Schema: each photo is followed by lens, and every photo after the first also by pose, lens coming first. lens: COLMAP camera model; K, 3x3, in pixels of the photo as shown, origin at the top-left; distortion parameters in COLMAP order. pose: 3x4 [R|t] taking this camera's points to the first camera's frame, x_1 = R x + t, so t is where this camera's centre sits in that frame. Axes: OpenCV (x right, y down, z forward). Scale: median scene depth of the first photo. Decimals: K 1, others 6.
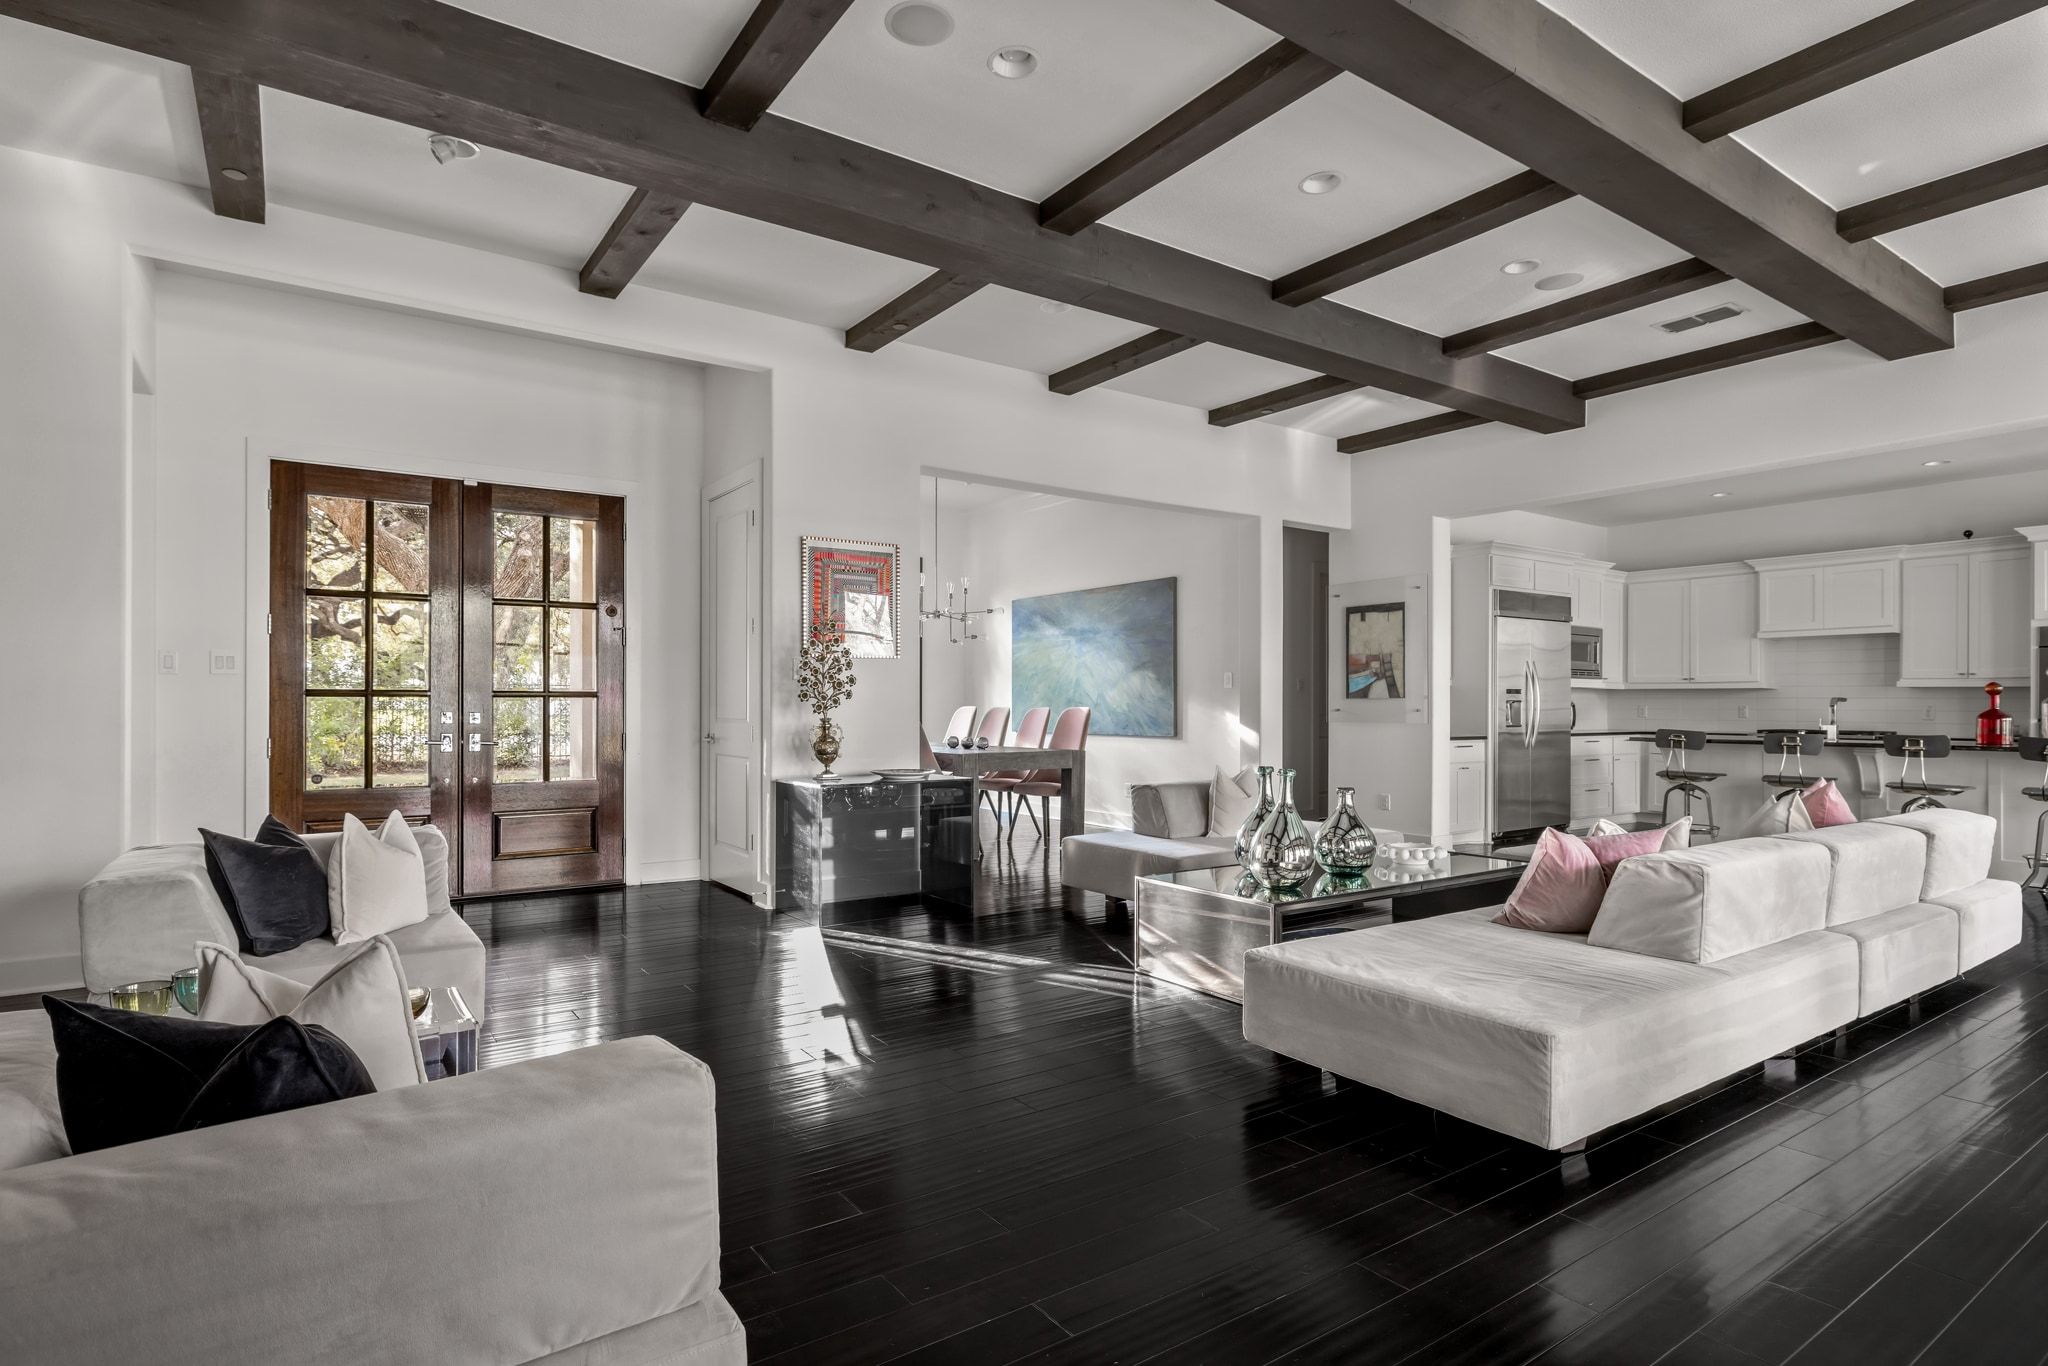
lens RADIAL K [[1037.3, 0, 1012.0], [0, 1037.3, 705.0], [0, 0, 1]] dist [0.003255, -0.000670]
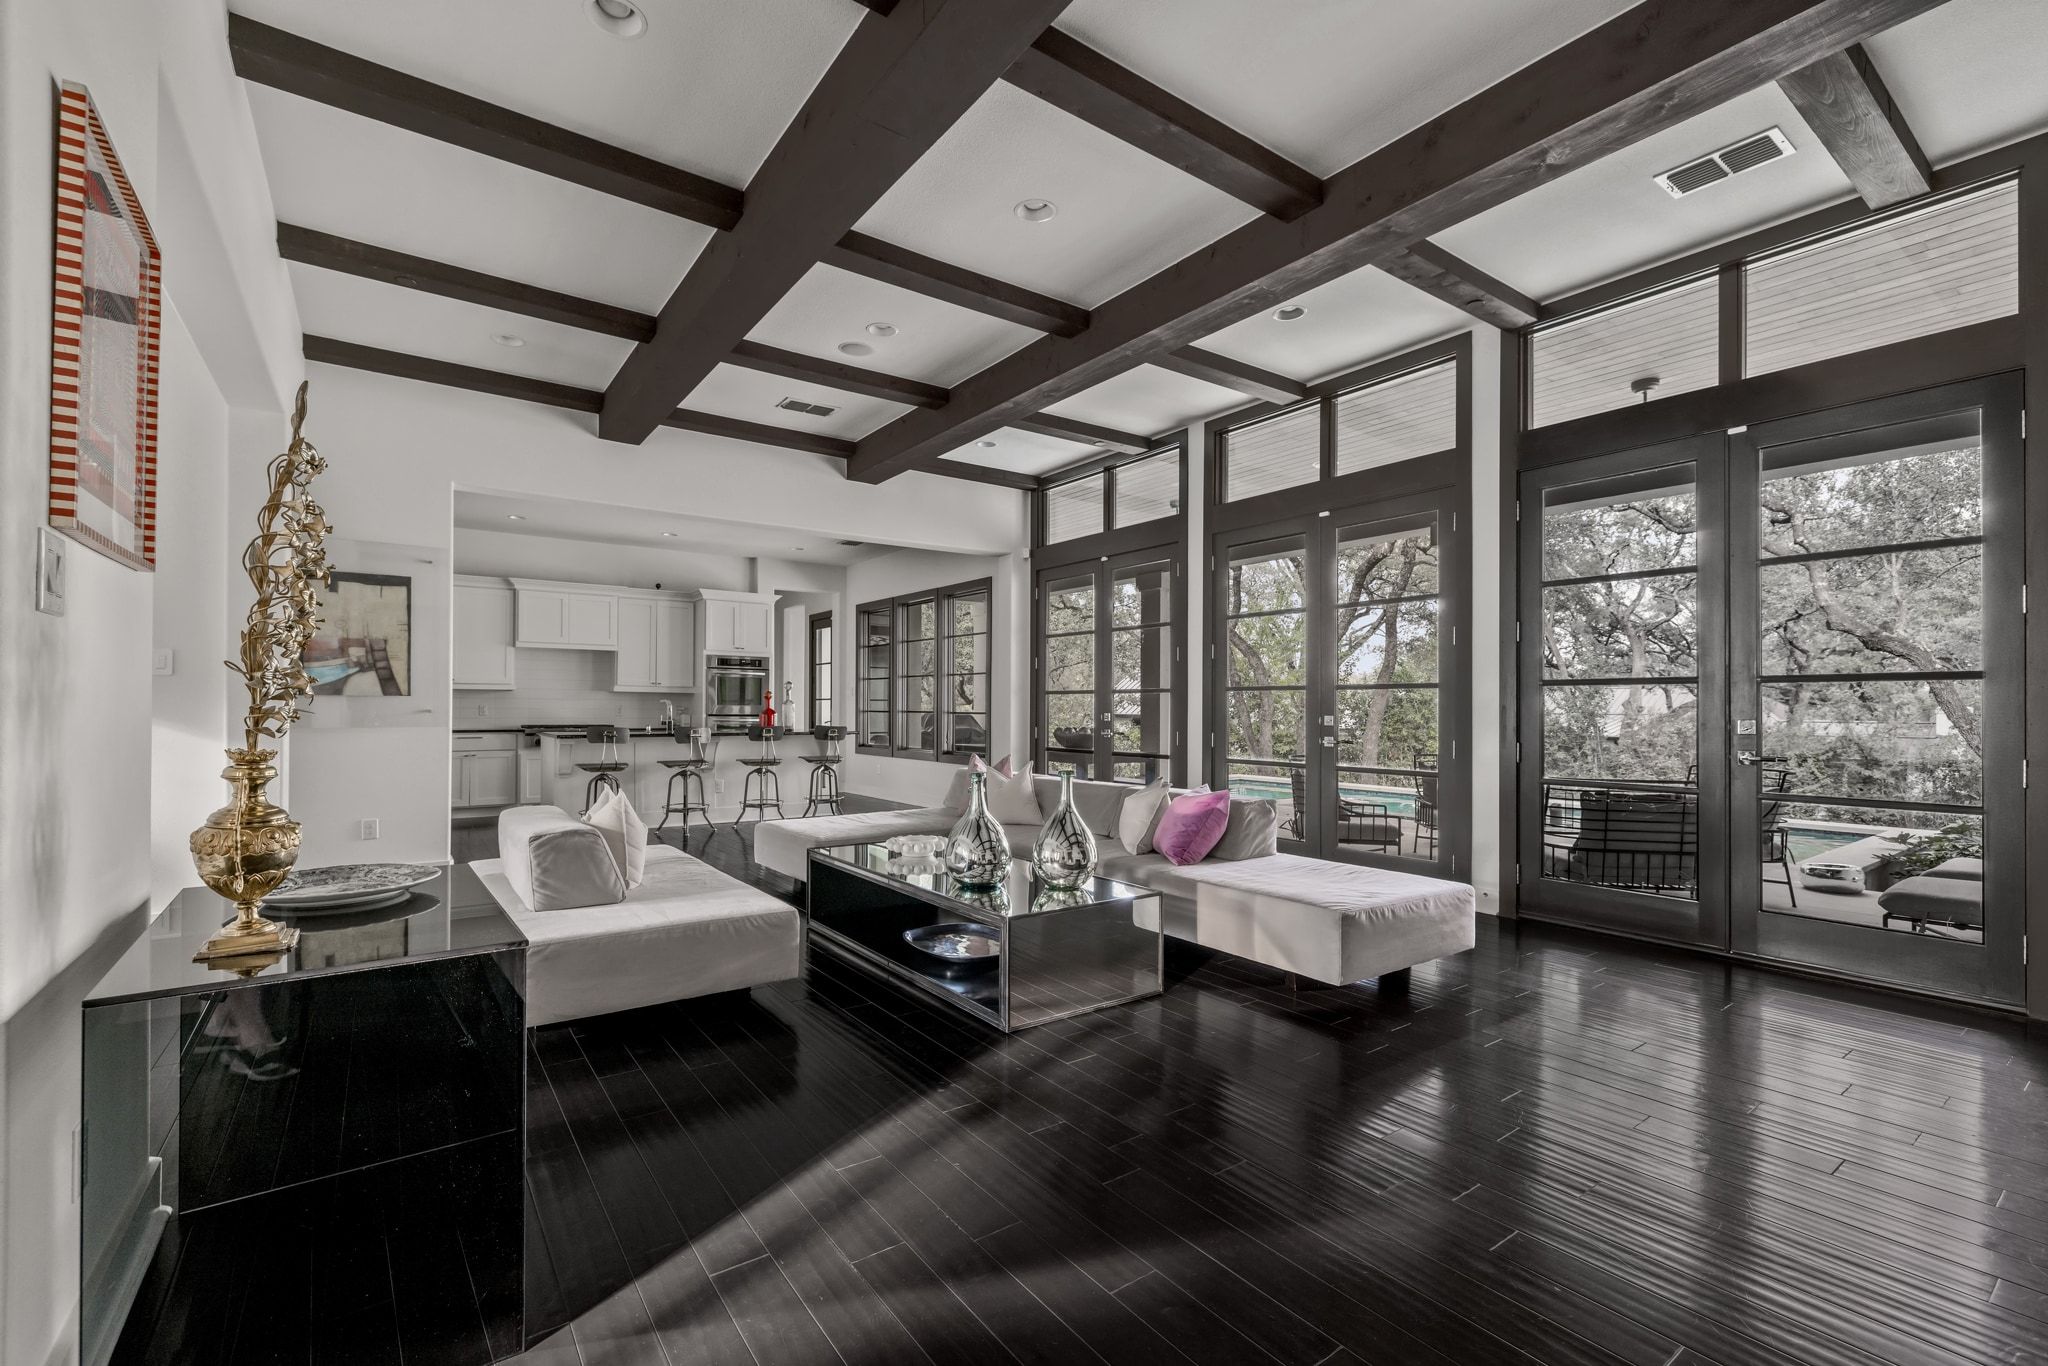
lens RADIAL K [[884.9, 0, 1016.0], [0, 884.9, 706.9], [0, 0, 1]] dist [0.003196, 0.000280]
pose [[-0.011735, -0.000658, 0.999931, -0.298629], [-0.004078, 0.999992, 0.000610, -0.000370], [-0.999923, -0.004070, -0.011738, 0.505006]]
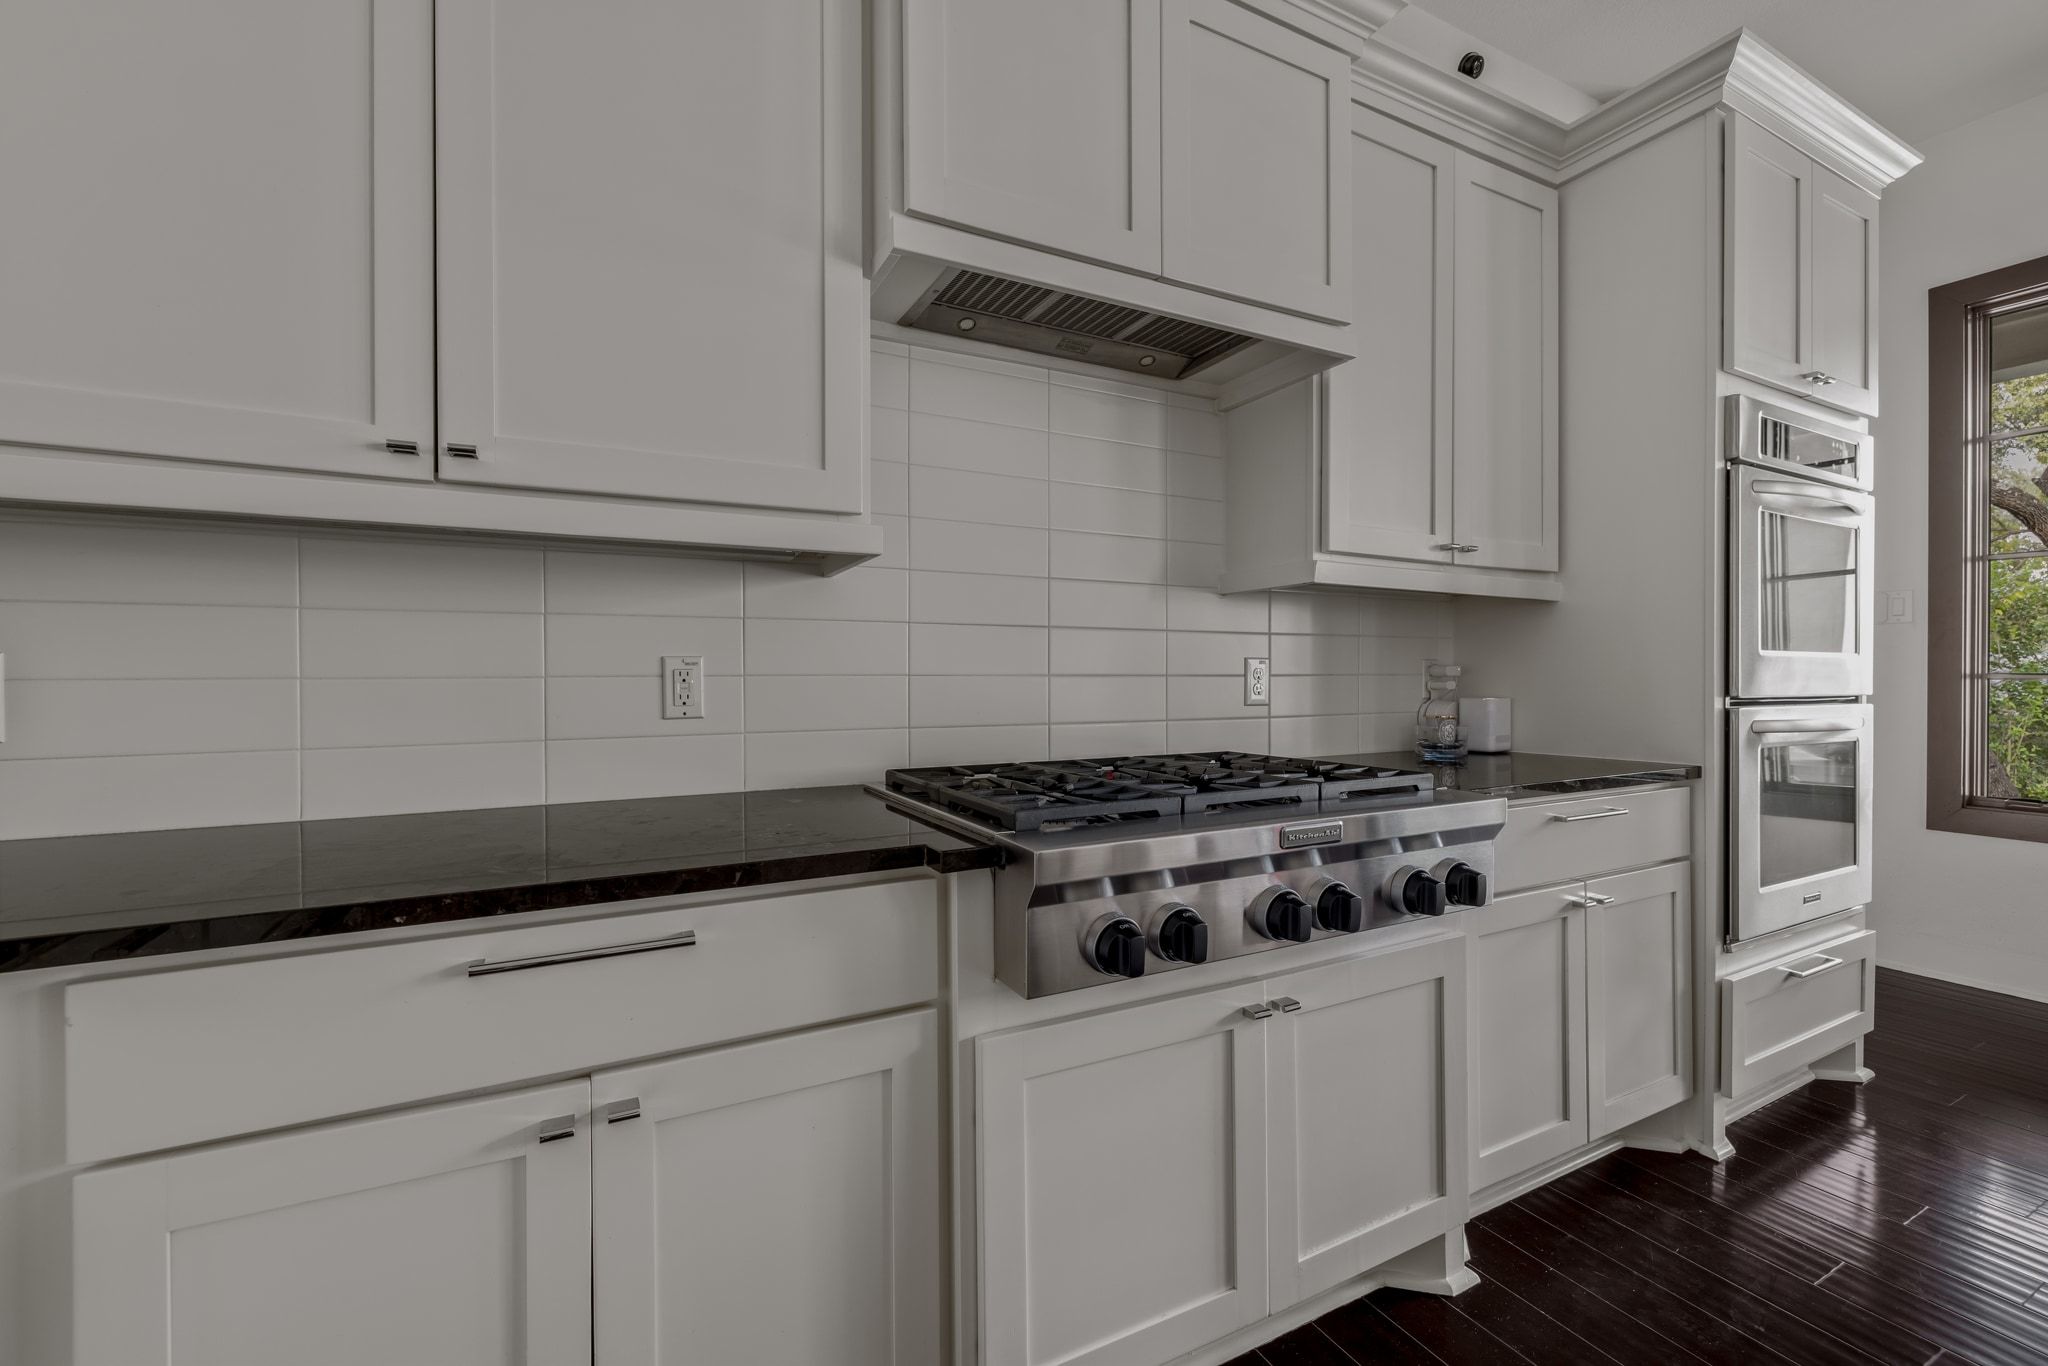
lens RADIAL K [[844.9, 0, 1018.0], [0, 844.9, 676.9], [0, 0, 1]] dist [0.000564, 0.000183]
pose [[0.124550, -0.014501, 0.992107, 0.646719], [0.001021, 0.999895, 0.014487, 0.002812], [-0.992213, -0.000791, 0.124551, 1.064547]]
